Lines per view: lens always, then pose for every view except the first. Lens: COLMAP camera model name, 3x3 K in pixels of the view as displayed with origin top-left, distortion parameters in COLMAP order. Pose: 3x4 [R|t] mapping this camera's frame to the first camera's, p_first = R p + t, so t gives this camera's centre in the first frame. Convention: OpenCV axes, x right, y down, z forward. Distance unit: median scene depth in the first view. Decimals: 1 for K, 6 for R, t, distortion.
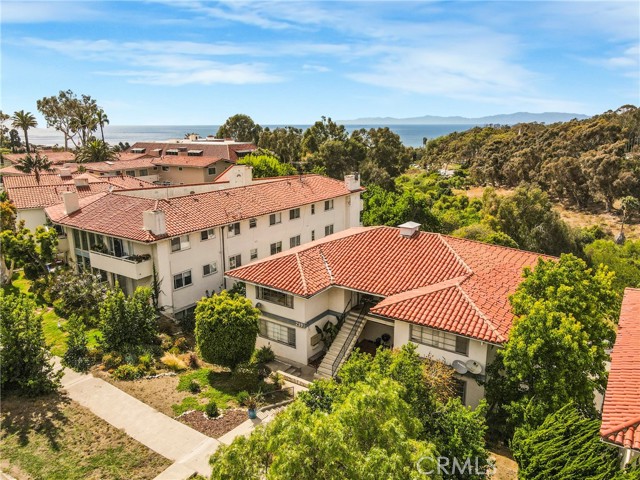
lens RADIAL K [[469.1, 0, 320.0], [0, 469.1, 240.0], [0, 0, 1]] dist [-0.001148, 0.030527]
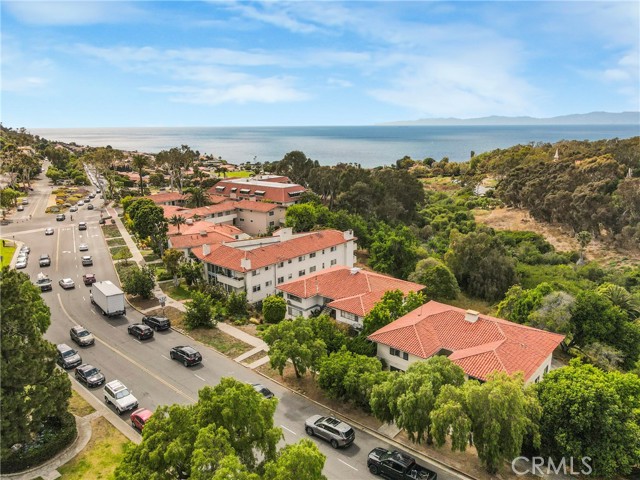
lens RADIAL K [[469.1, 0, 320.0], [0, 469.1, 240.0], [0, 0, 1]] dist [-0.001148, 0.030527]
pose [[0.992245, 0.028154, -0.121063, 0.287075], [-0.028349, 0.999598, 0.000110, -0.163520], [0.121018, 0.003323, 0.992645, -1.253016]]
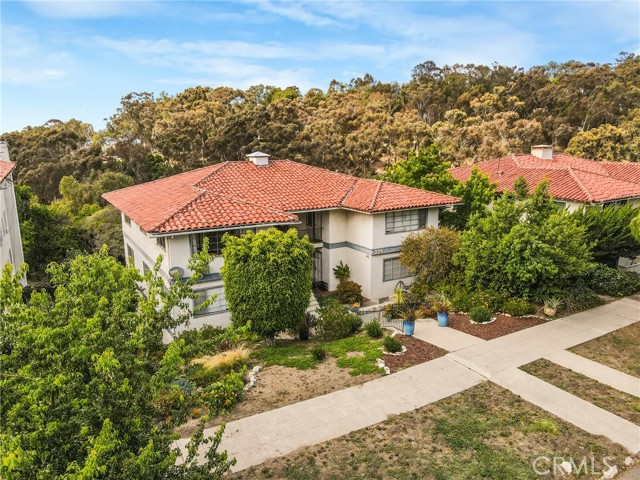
lens RADIAL K [[469.1, 0, 320.0], [0, 469.1, 240.0], [0, 0, 1]] dist [-0.001148, 0.030527]
pose [[0.417535, -0.185236, 0.889580, -0.603510], [0.229392, 0.968779, 0.094059, 0.069936], [-0.879229, 0.164790, 0.446991, 0.494773]]
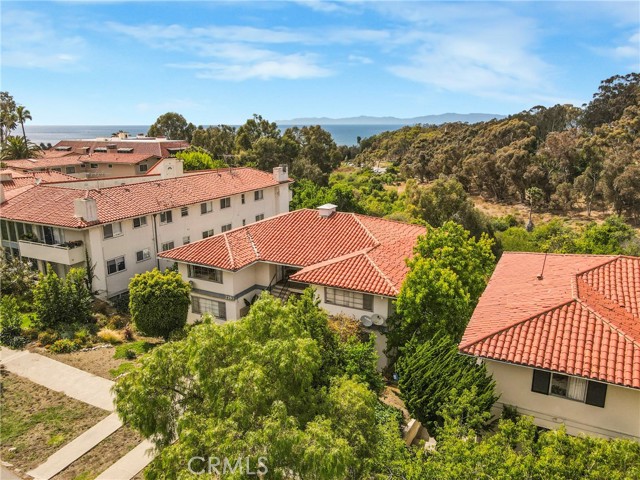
lens RADIAL K [[469.1, 0, 320.0], [0, 469.1, 240.0], [0, 0, 1]] dist [-0.001148, 0.030527]
pose [[0.991391, -0.032168, 0.126924, 0.028569], [0.032223, 0.999479, 0.001618, 0.043821], [-0.126909, 0.002486, 0.991911, -0.100876]]
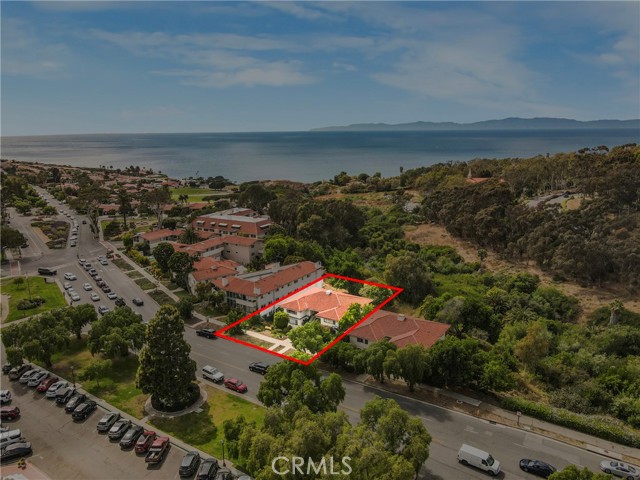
lens RADIAL K [[469.1, 0, 320.0], [0, 469.1, 240.0], [0, 0, 1]] dist [-0.001148, 0.030527]
pose [[0.999874, -0.009813, 0.012480, 0.079968], [0.009970, 0.999871, -0.012582, -0.367519], [-0.012355, 0.012705, 0.999843, -2.514641]]
